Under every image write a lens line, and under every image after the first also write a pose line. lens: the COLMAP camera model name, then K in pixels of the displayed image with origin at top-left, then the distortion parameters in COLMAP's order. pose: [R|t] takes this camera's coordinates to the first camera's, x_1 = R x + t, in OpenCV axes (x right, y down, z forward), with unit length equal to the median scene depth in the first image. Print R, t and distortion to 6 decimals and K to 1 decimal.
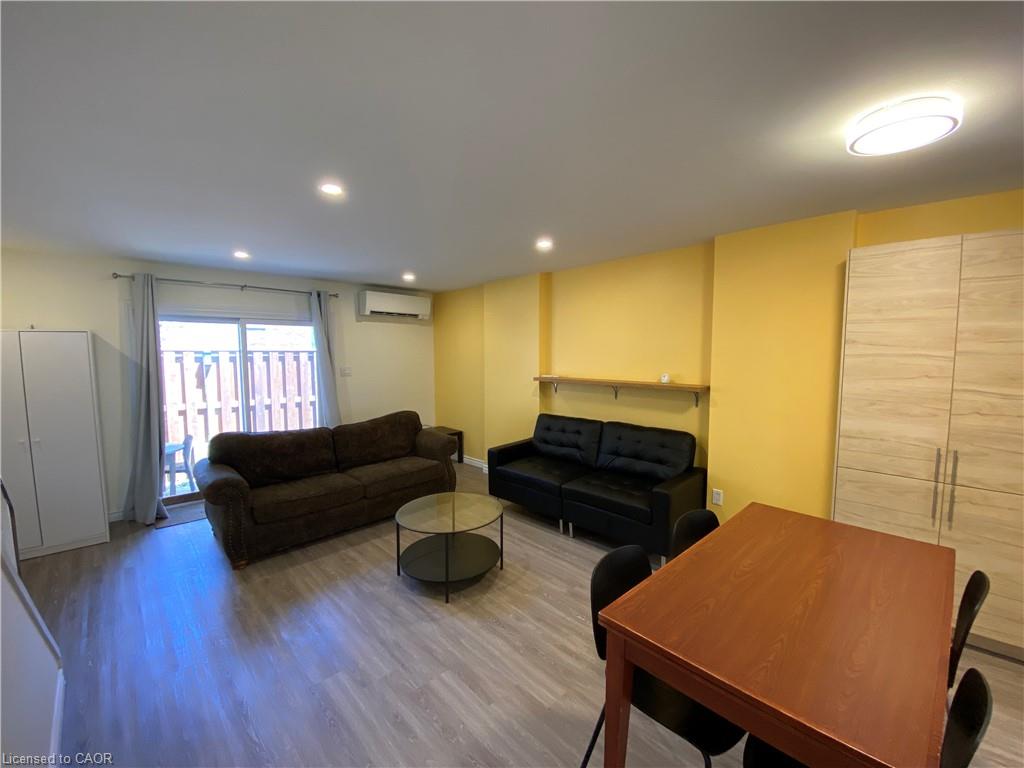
lens RADIAL K [[421.4, 0, 512.0], [0, 421.4, 384.0], [0, 0, 1]] dist [0.030834, -0.027137]
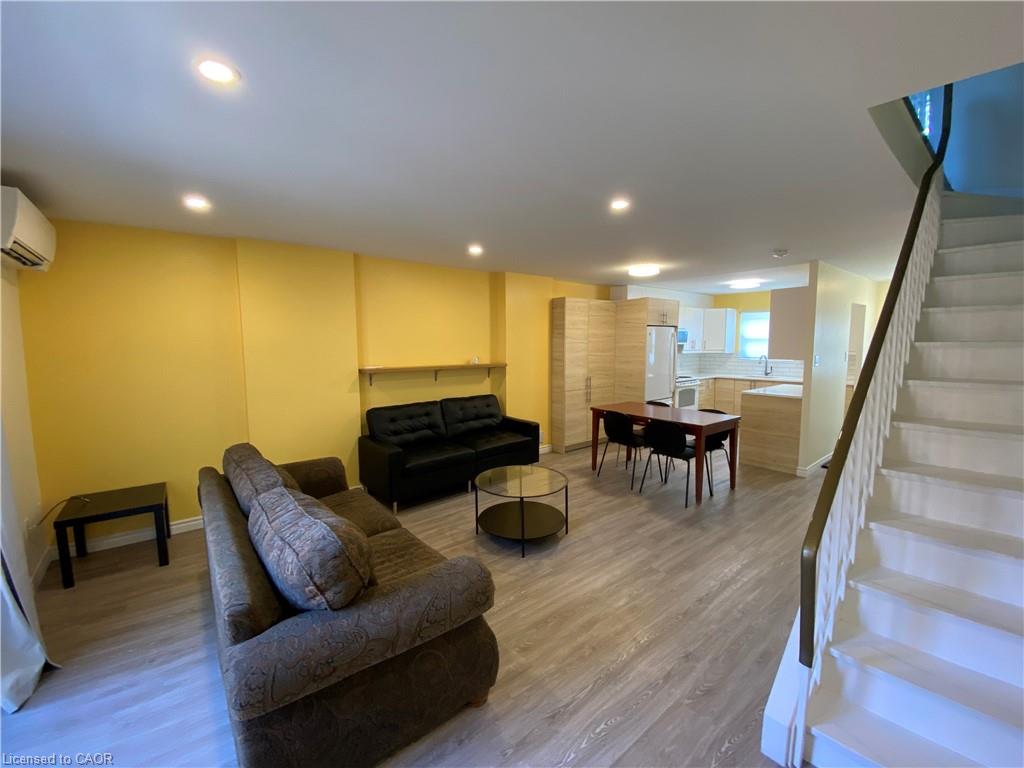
lens RADIAL K [[421.4, 0, 512.0], [0, 421.4, 384.0], [0, 0, 1]] dist [0.030834, -0.027137]
pose [[0.071258, -0.090048, 0.993385, -1.356226], [0.088521, 0.992558, 0.083623, -0.054800], [-0.993522, 0.081977, 0.078699, 0.996752]]
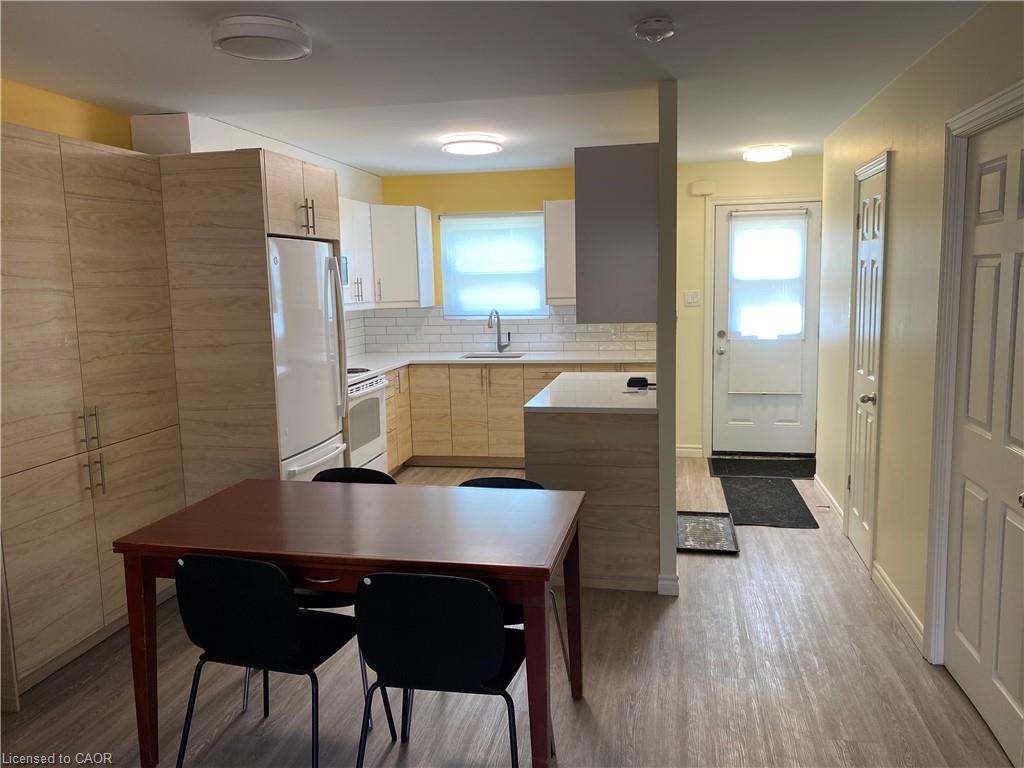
lens RADIAL K [[775.5, 0, 512.0], [0, 775.5, 384.0], [0, 0, 1]] dist [0.004159, 0.001522]
pose [[-0.580413, -0.091688, 0.809144, -0.478183], [0.093532, 0.979559, 0.178091, -0.057994], [-0.808933, 0.179047, -0.559973, 0.905699]]
